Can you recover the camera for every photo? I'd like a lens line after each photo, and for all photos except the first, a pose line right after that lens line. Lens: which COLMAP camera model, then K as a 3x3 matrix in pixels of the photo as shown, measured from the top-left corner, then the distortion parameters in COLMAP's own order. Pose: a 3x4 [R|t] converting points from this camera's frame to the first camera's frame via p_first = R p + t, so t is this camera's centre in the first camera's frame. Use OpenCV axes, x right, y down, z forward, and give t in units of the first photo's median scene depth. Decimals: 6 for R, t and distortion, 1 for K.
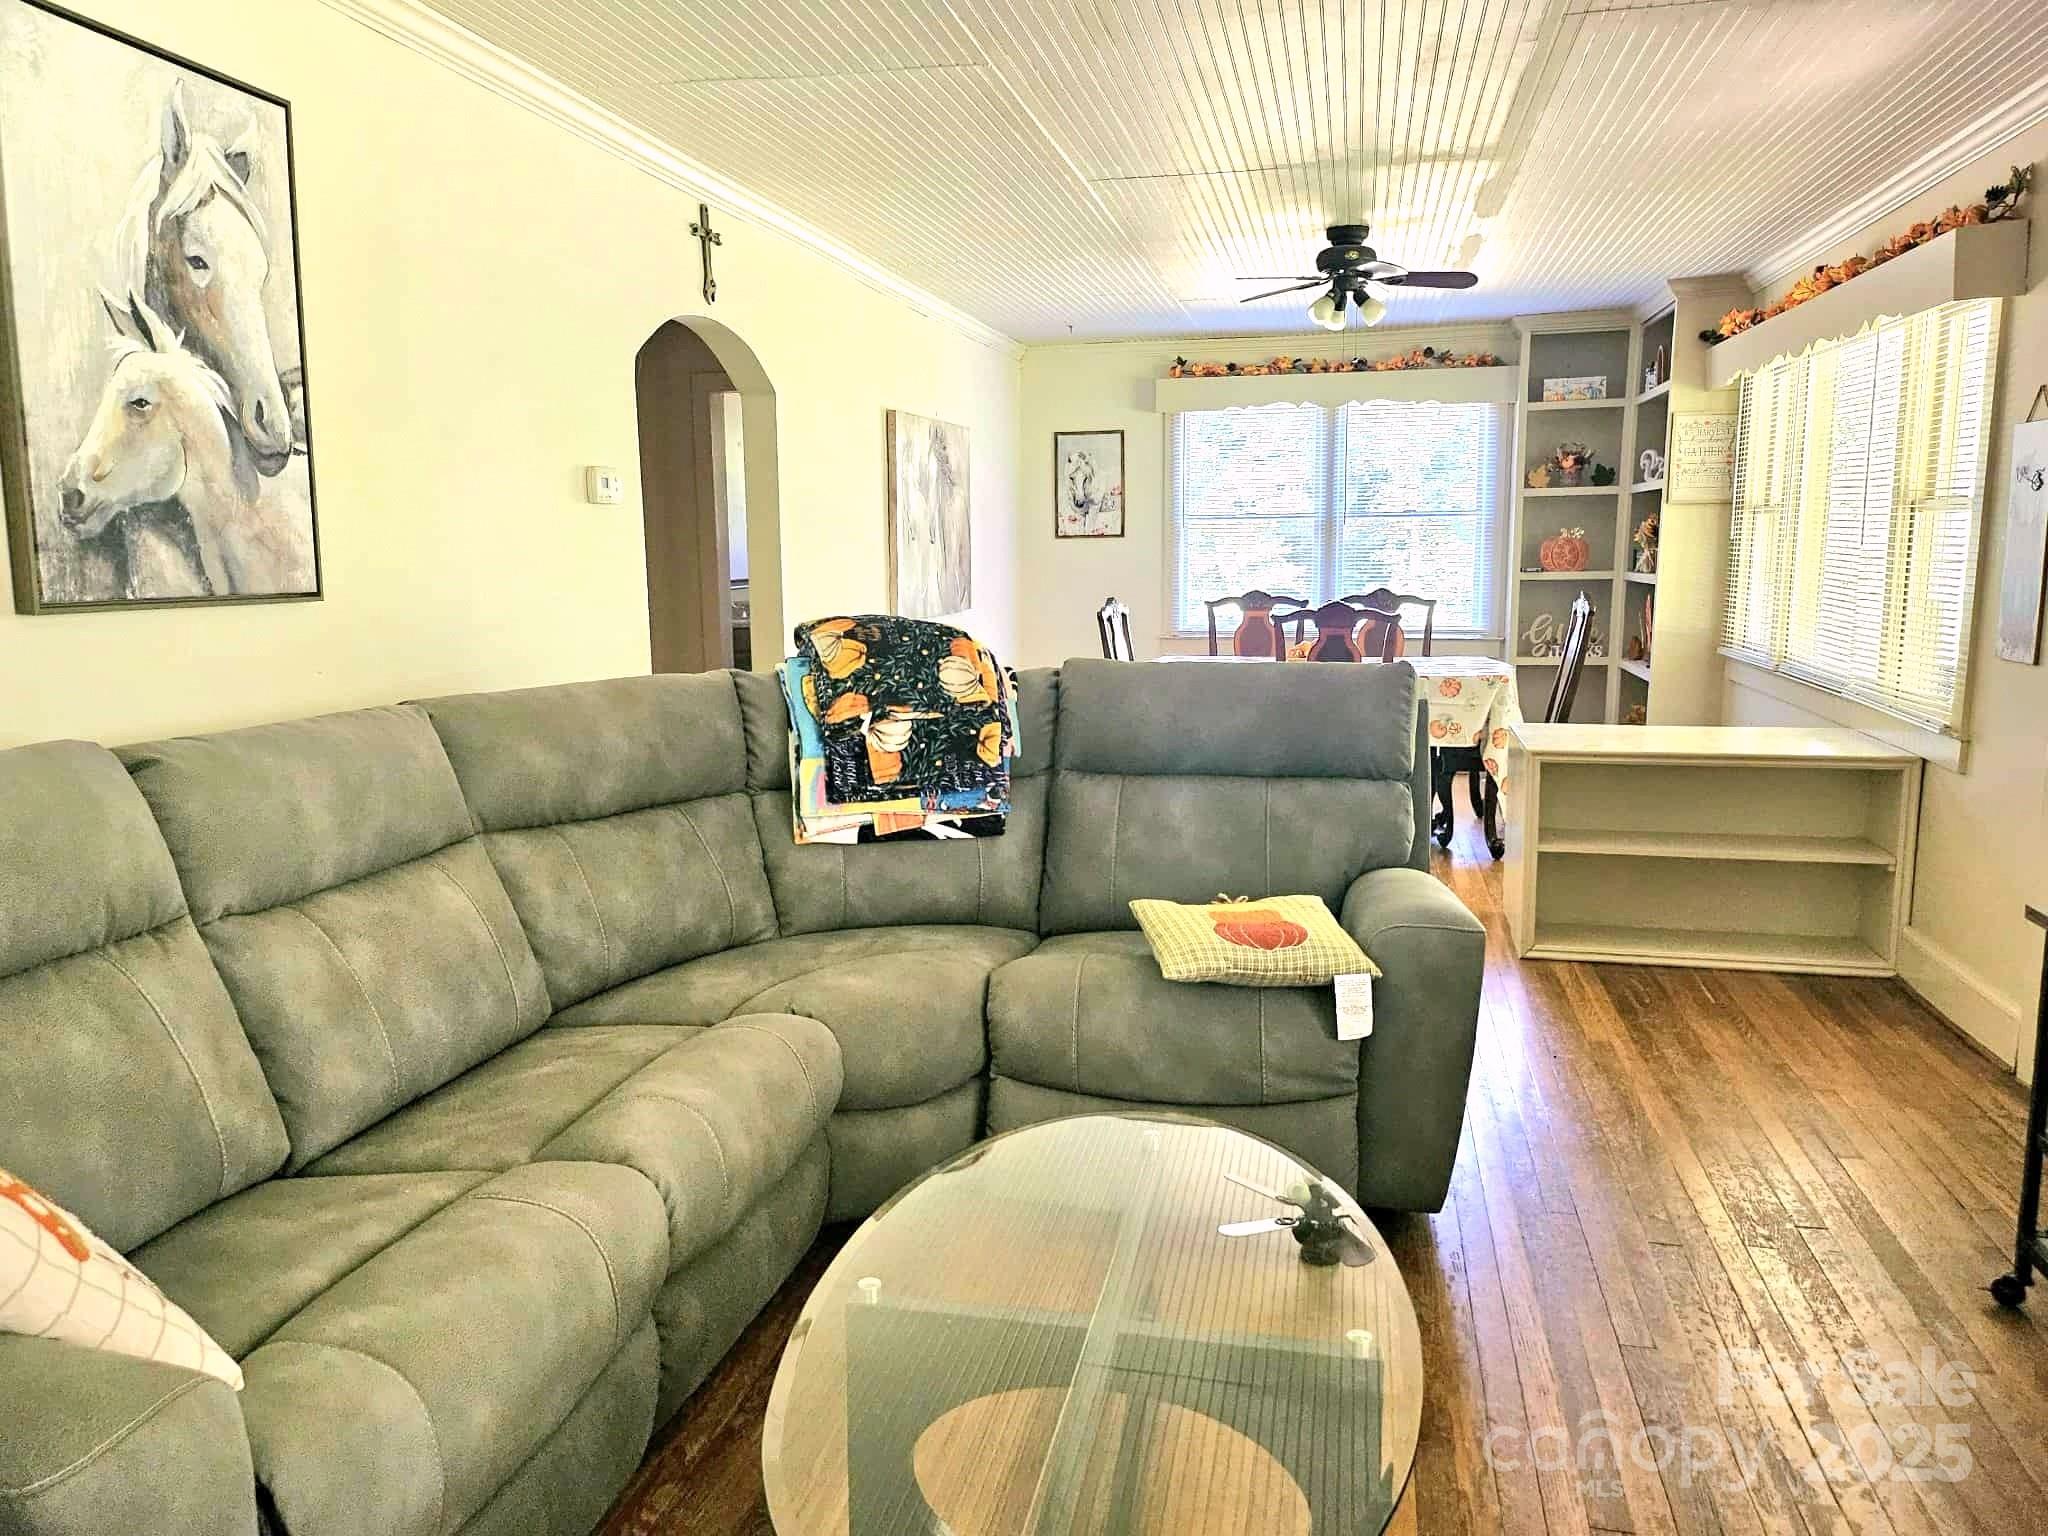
lens RADIAL K [[1467.8, 0, 1003.7], [0, 1467.8, 762.9], [0, 0, 1]] dist [0.036644, -0.020823]
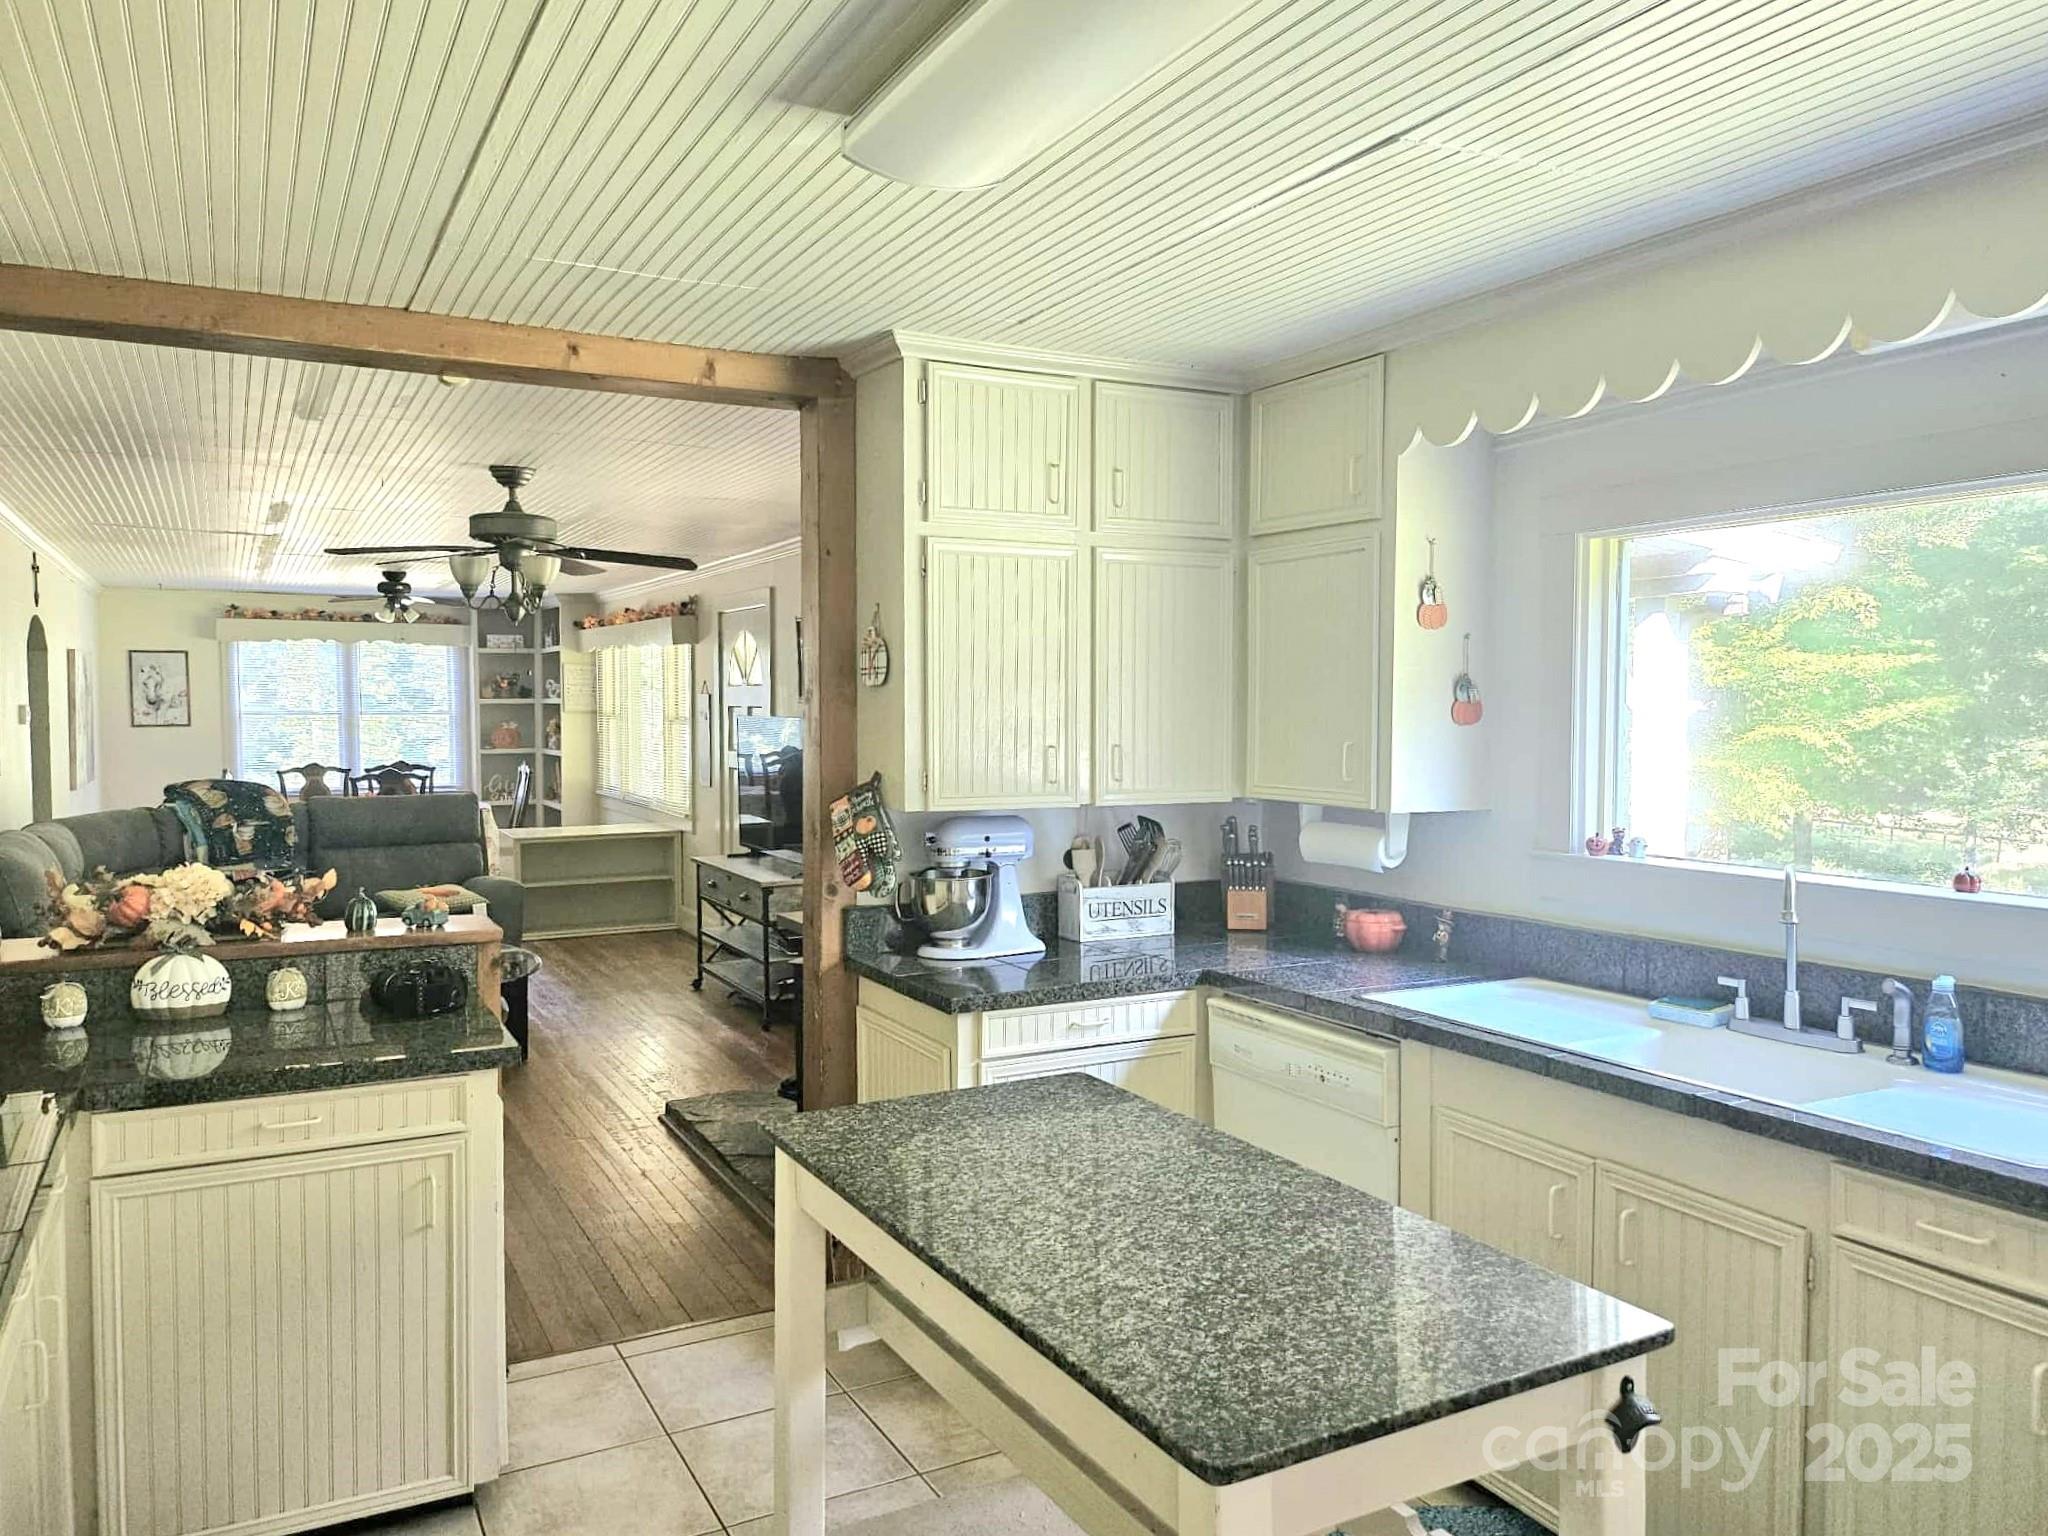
lens RADIAL K [[1467.8, 0, 1014.8], [0, 1467.8, 779.8], [0, 0, 1]] dist [0.036644, -0.020823]
pose [[0.747140, -0.025906, 0.664162, -0.320972], [0.092044, 0.993645, -0.064786, 0.071058], [-0.658263, 0.109536, 0.744777, -0.661246]]
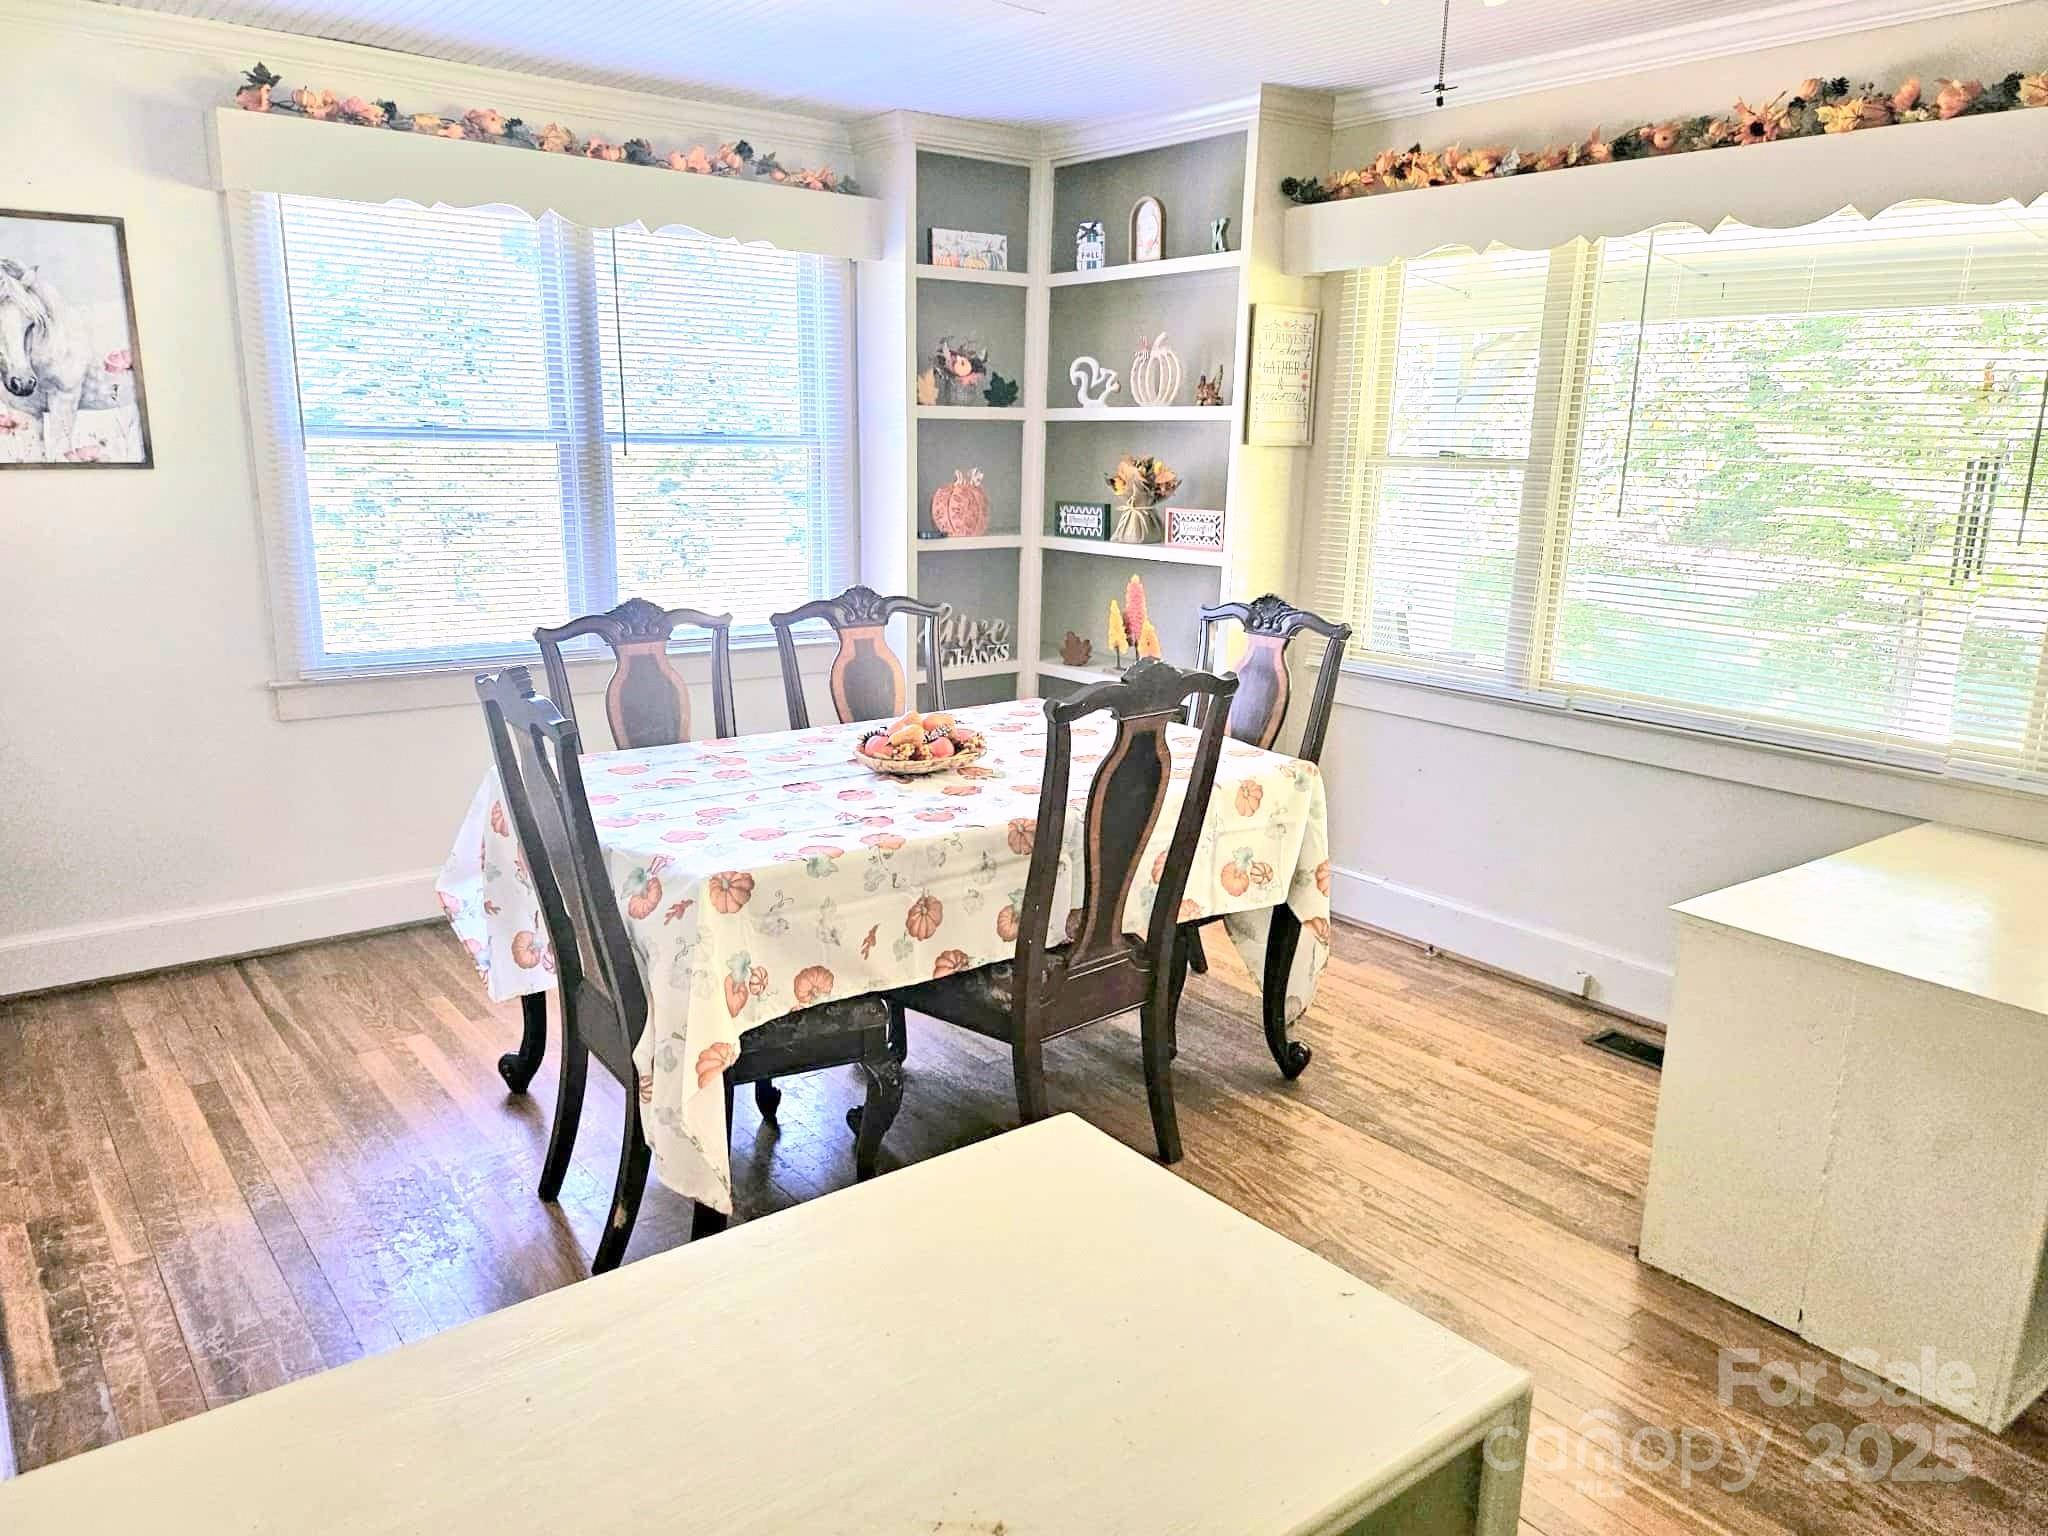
lens RADIAL K [[1467.8, 0, 1014.6], [0, 1467.8, 783.5], [0, 0, 1]] dist [0.036644, -0.020823]
pose [[0.630201, -0.156637, 0.760468, -0.131746], [0.092987, 0.987616, 0.126365, -0.110473], [-0.770843, -0.008922, 0.636962, 0.614386]]
